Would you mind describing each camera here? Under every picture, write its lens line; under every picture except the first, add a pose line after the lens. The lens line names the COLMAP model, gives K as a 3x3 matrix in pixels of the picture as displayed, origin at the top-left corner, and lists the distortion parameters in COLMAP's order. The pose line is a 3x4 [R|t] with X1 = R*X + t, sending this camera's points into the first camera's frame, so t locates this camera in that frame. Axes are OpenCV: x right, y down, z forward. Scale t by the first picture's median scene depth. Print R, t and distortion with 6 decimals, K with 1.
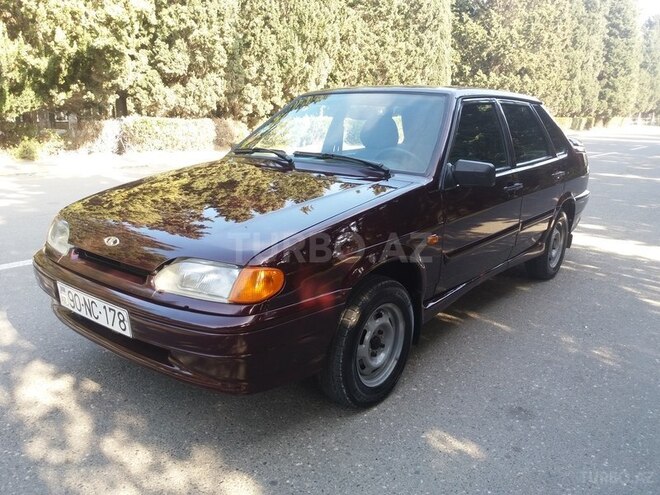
lens RADIAL K [[537.1, 0, 330.0], [0, 537.1, 247.5], [0, 0, 1]] dist [-0.004035, -0.004950]
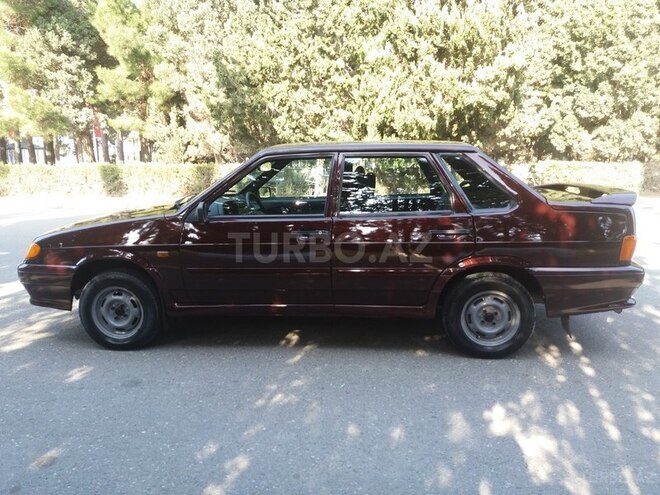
lens RADIAL K [[537.1, 0, 330.0], [0, 537.1, 247.5], [0, 0, 1]] dist [-0.004035, -0.004950]
pose [[0.535776, 0.119739, -0.835827, 0.300974], [-0.183082, 0.982818, 0.023439, -0.026878], [0.824272, 0.140467, 0.548493, 0.106349]]
